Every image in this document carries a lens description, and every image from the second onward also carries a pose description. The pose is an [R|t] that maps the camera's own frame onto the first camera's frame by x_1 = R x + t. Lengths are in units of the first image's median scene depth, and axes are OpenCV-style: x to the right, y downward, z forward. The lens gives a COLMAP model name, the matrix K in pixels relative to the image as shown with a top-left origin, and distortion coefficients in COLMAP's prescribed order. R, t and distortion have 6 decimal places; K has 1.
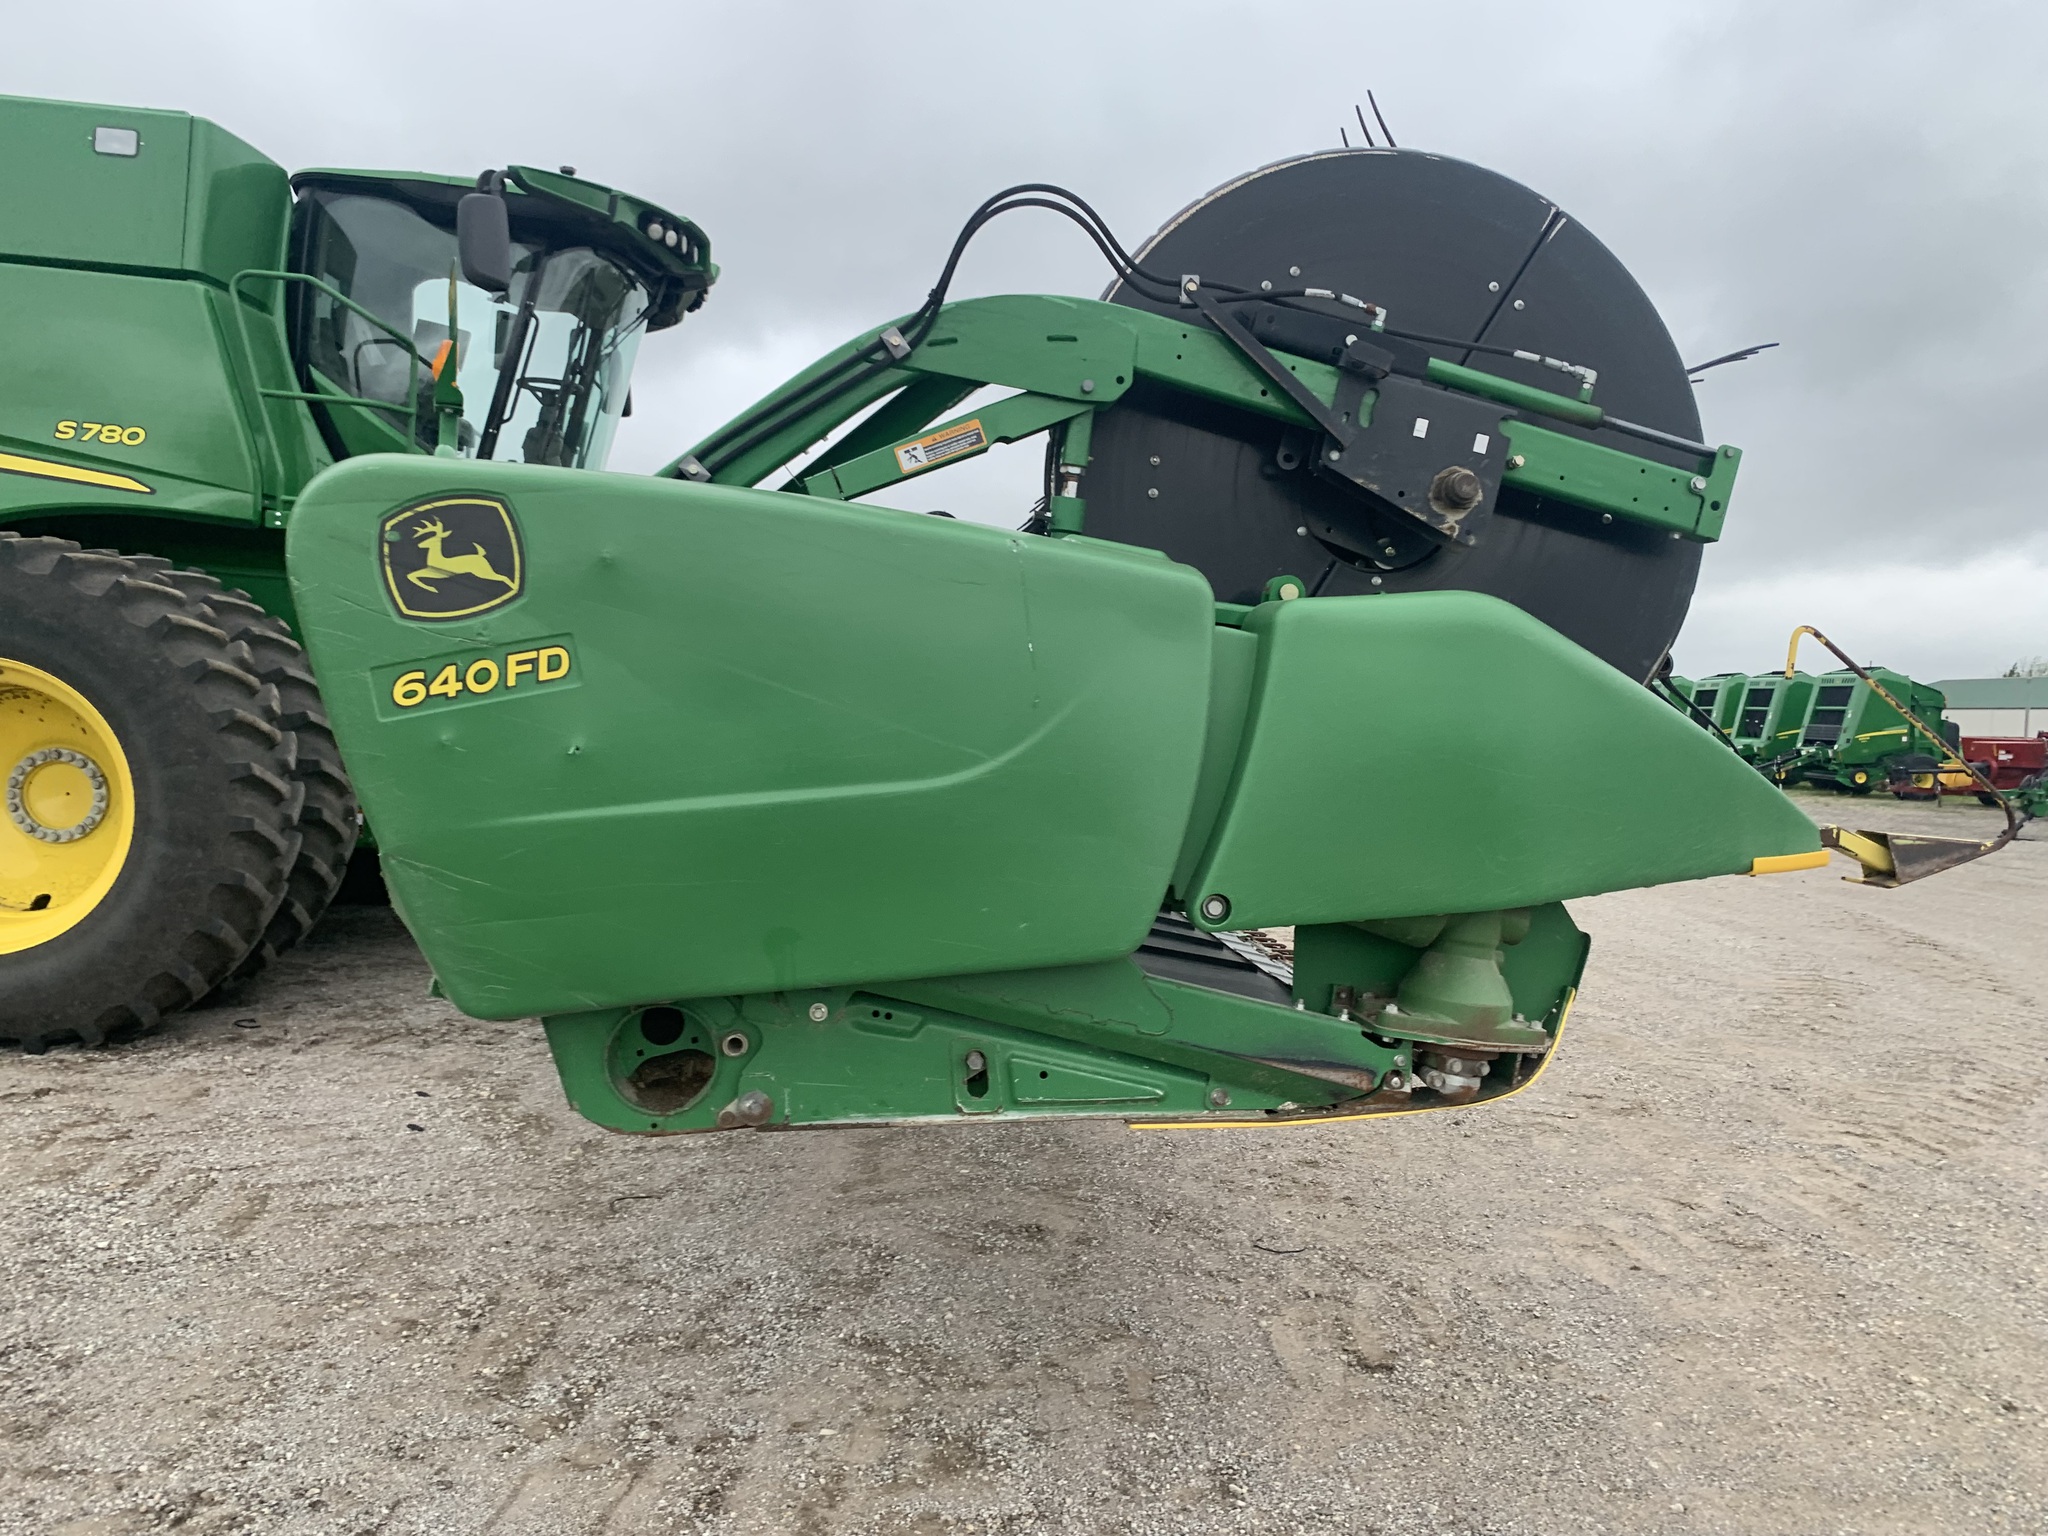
lens RADIAL K [[1579.9, 0, 1033.8], [0, 1579.9, 771.9], [0, 0, 1]] dist [0.032421, -0.046367]
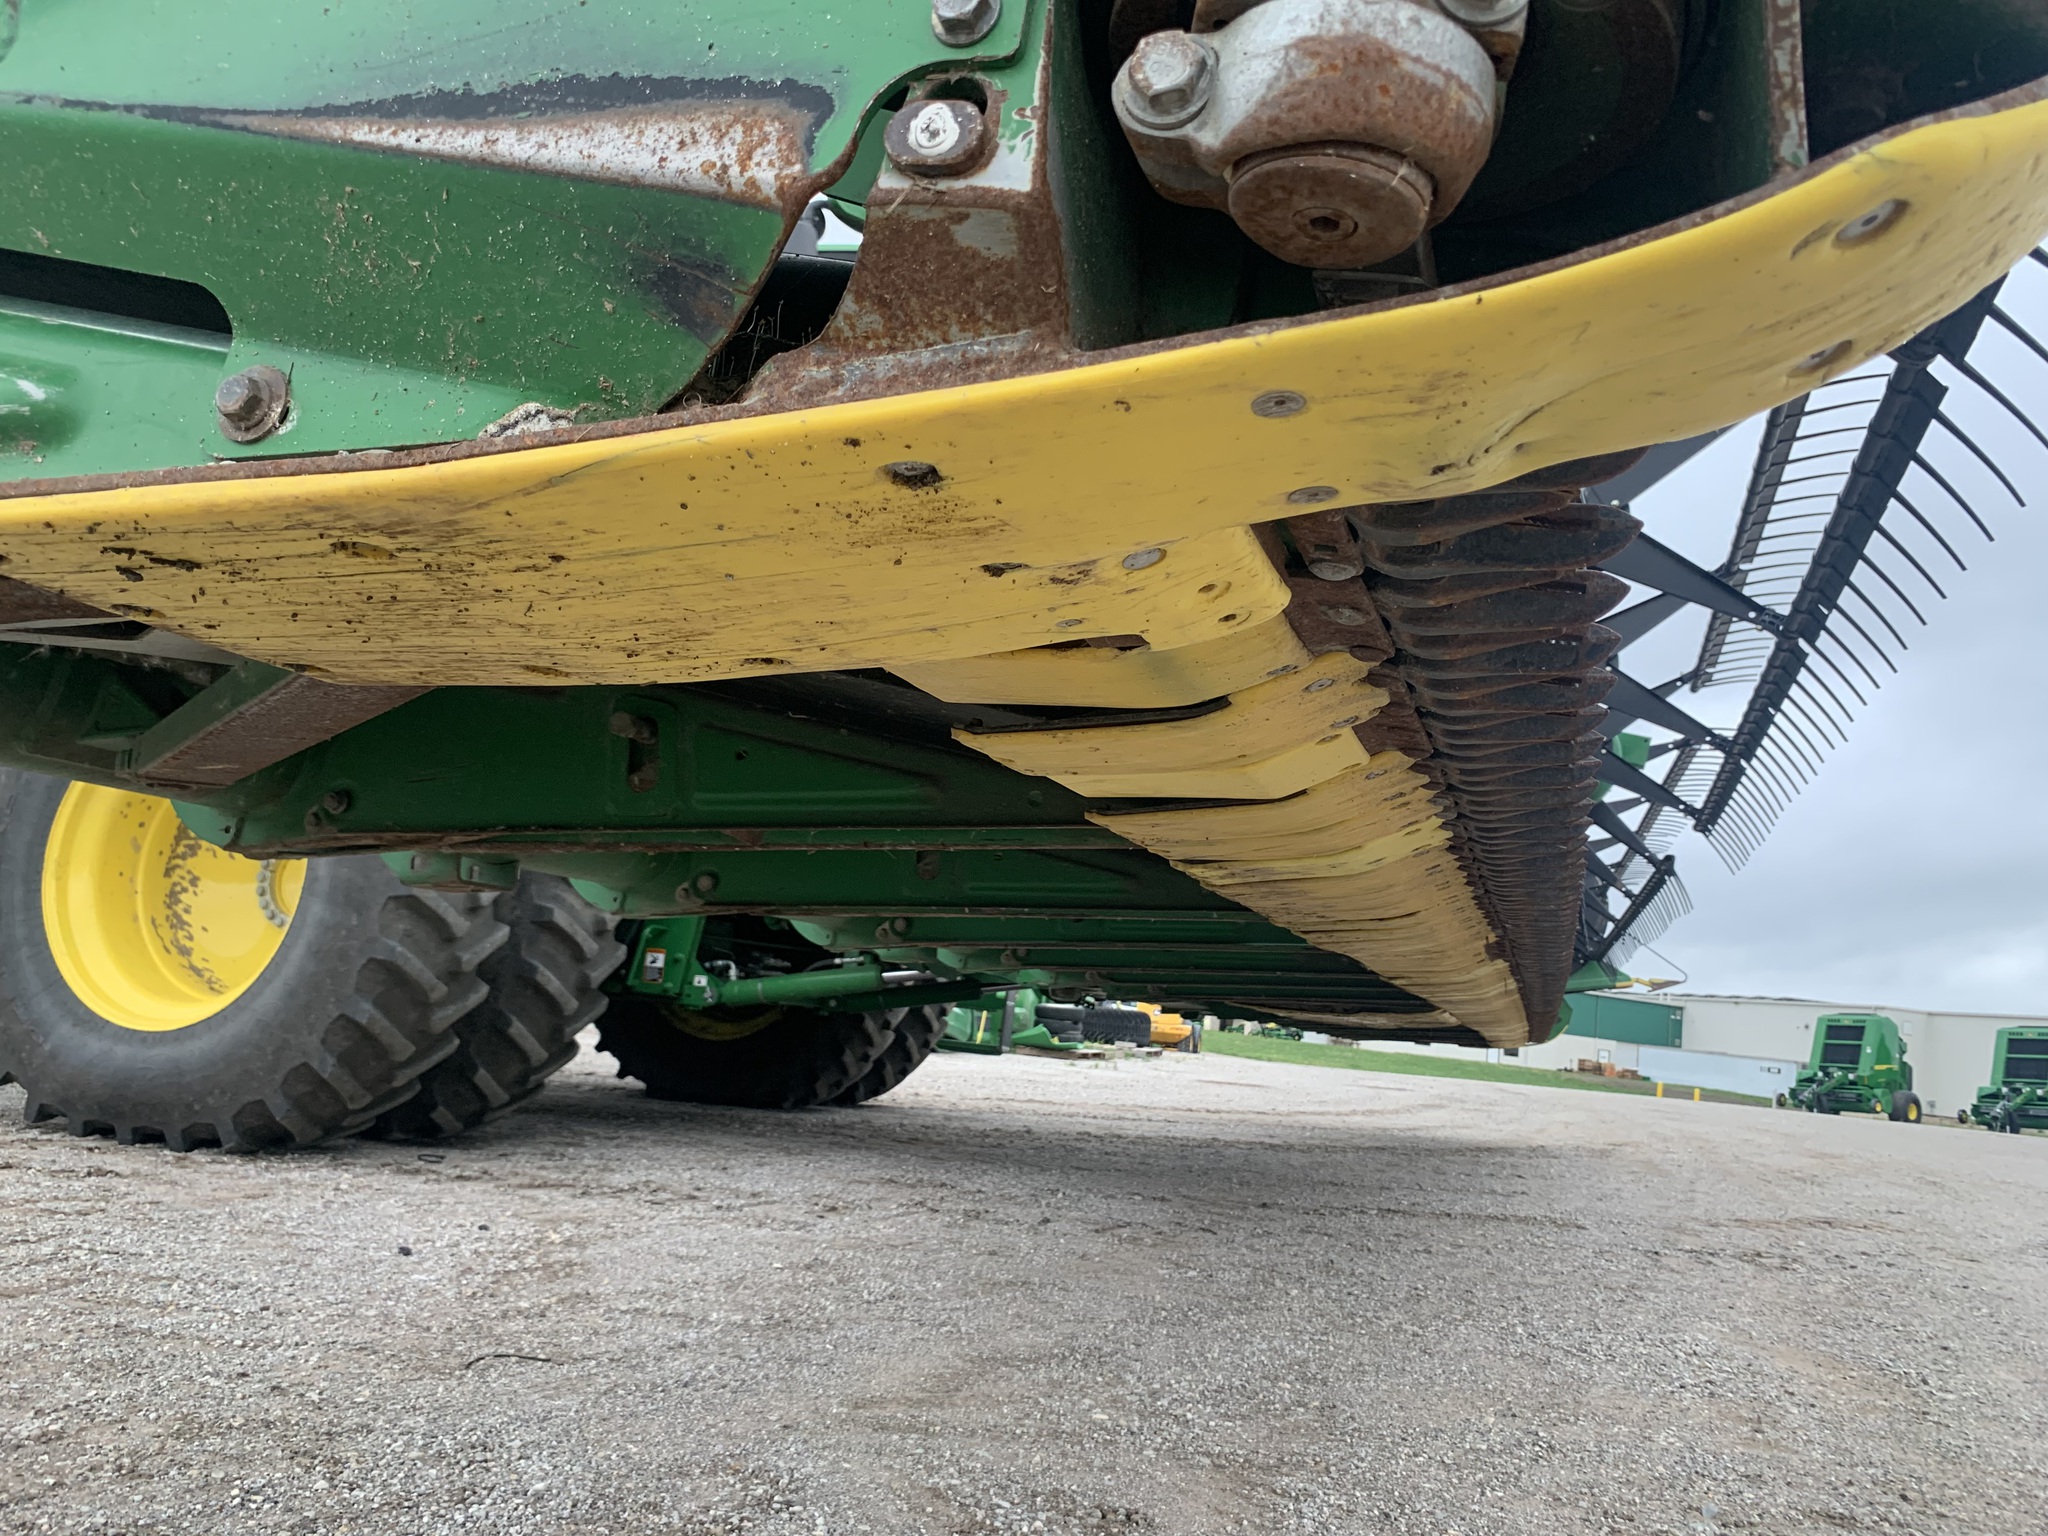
lens RADIAL K [[1579.9, 0, 1005.1], [0, 1579.9, 770.9], [0, 0, 1]] dist [0.032421, -0.046367]
pose [[0.910310, -0.027070, -0.413041, 0.301529], [-0.068629, 0.974178, -0.215099, 0.296314], [0.408198, 0.224154, 0.884946, 0.862678]]
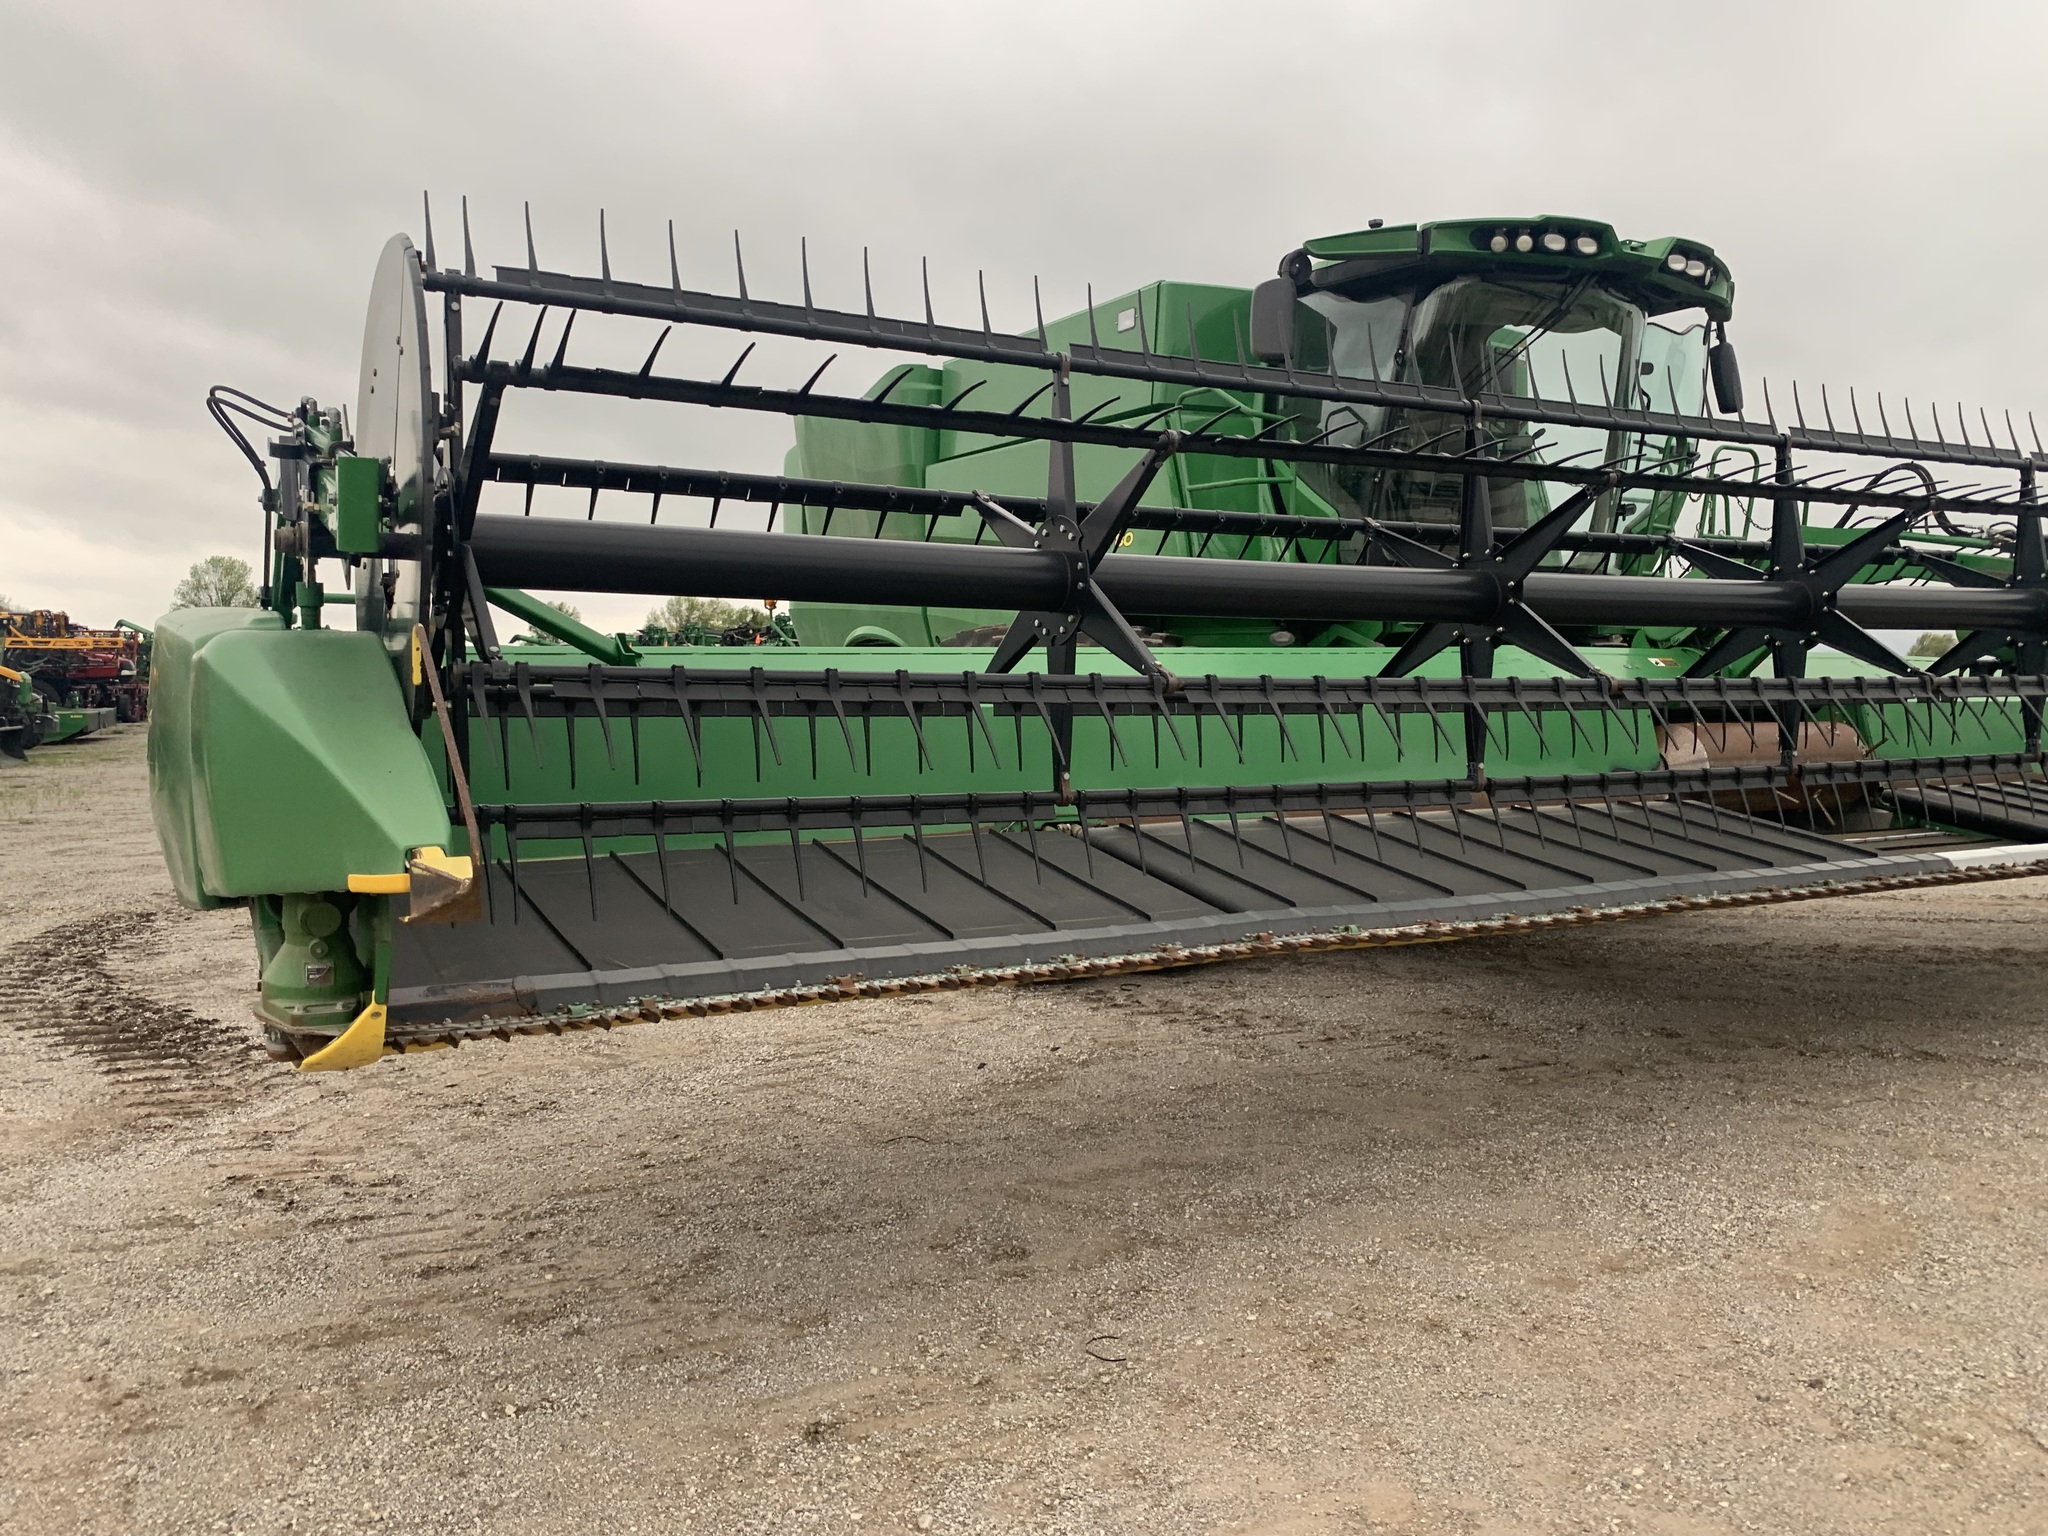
lens RADIAL K [[1579.9, 0, 1017.1], [0, 1579.9, 761.4], [0, 0, 1]] dist [0.032421, -0.046367]
pose [[0.392909, -0.003990, -0.919569, 1.569963], [-0.021133, 0.999687, -0.013367, -0.010588], [0.919334, 0.024685, 0.392702, 1.033371]]
